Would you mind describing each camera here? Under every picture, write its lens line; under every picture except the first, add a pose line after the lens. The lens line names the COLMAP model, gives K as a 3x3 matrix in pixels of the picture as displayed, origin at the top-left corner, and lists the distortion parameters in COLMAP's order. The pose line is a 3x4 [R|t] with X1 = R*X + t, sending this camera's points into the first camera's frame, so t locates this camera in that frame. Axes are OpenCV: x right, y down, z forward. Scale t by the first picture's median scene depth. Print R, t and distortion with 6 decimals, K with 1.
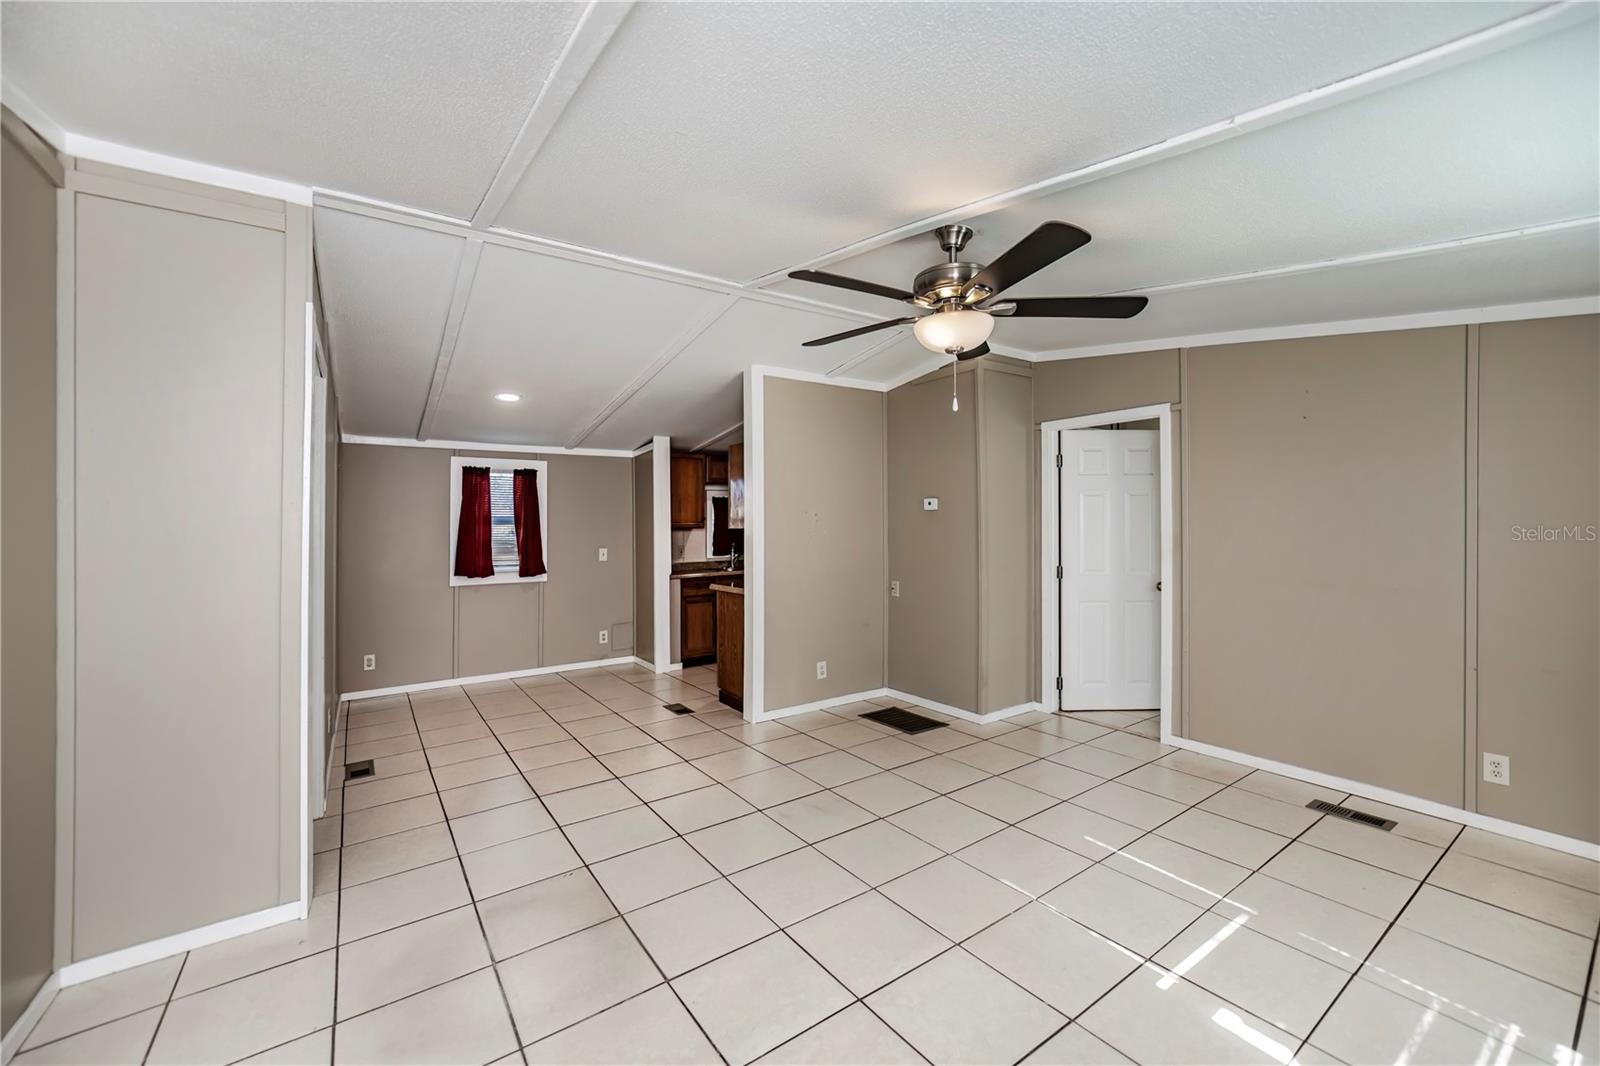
lens RADIAL K [[644.7, 0, 807.4], [0, 644.7, 516.7], [0, 0, 1]] dist [-0.018243, 0.002488]
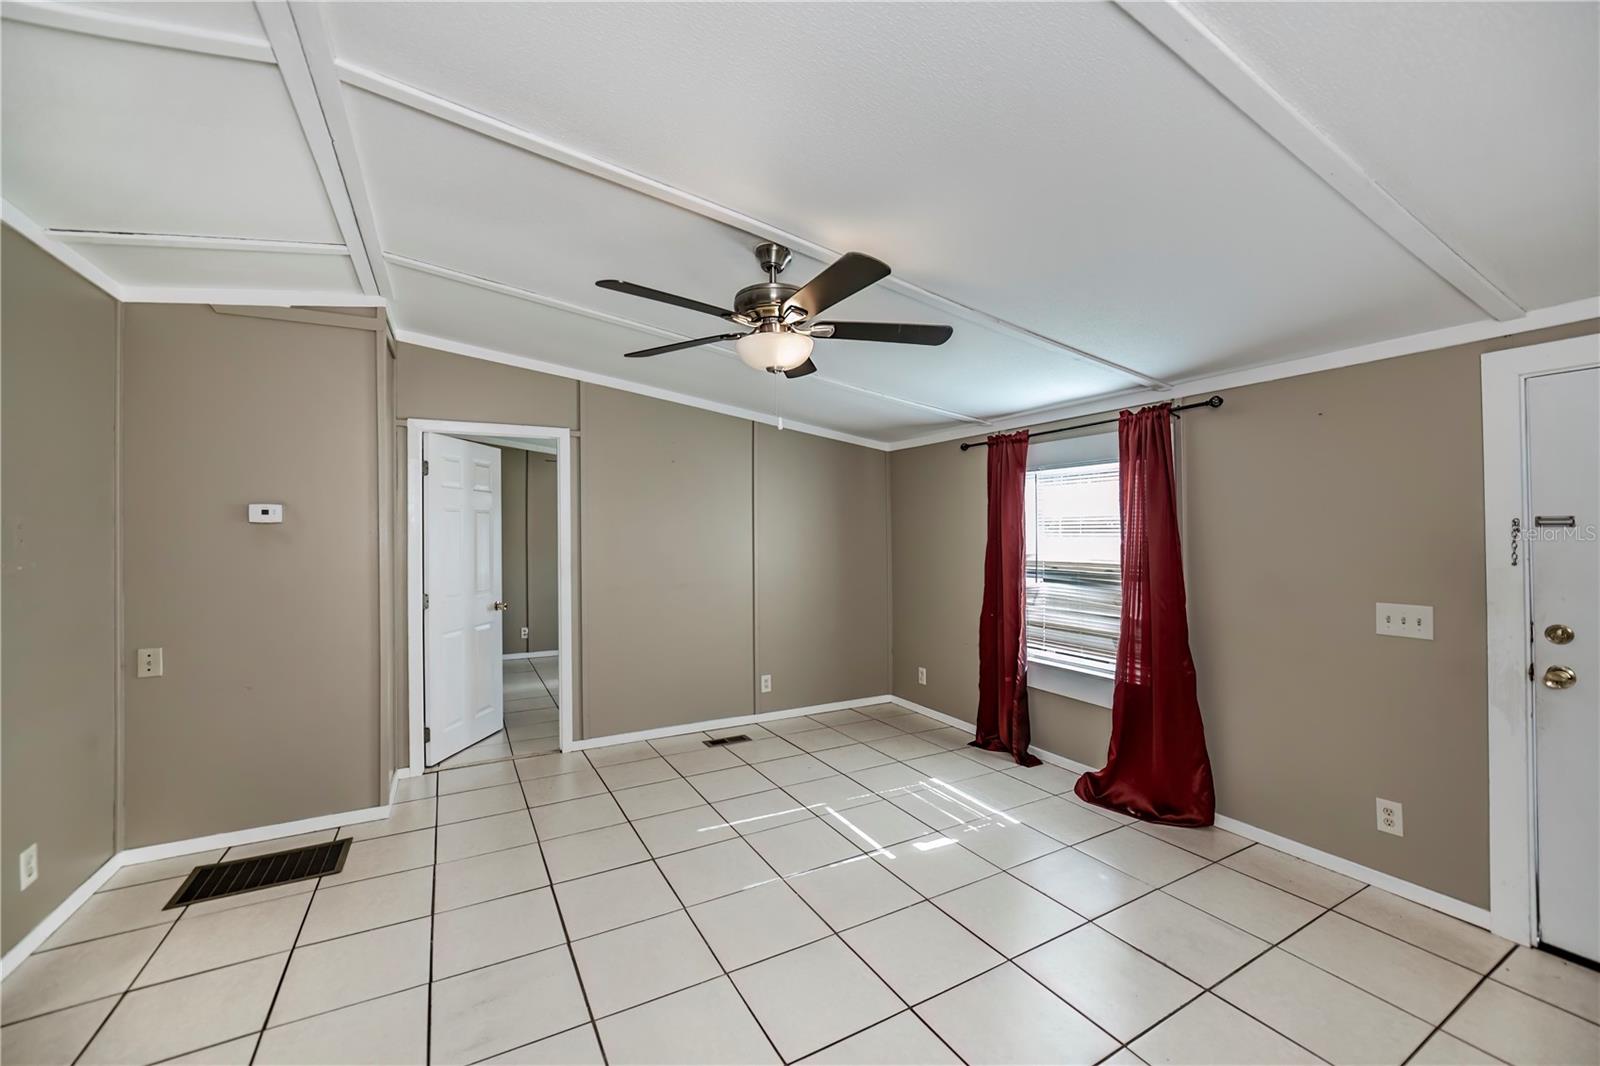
lens RADIAL K [[644.7, 0, 805.2], [0, 644.7, 519.9], [0, 0, 1]] dist [-0.018243, 0.002488]
pose [[0.110635, 0.029803, 0.993414, -0.459424], [-0.002556, 0.999556, -0.029703, 0.005182], [-0.993858, 0.000747, 0.110662, 0.502440]]
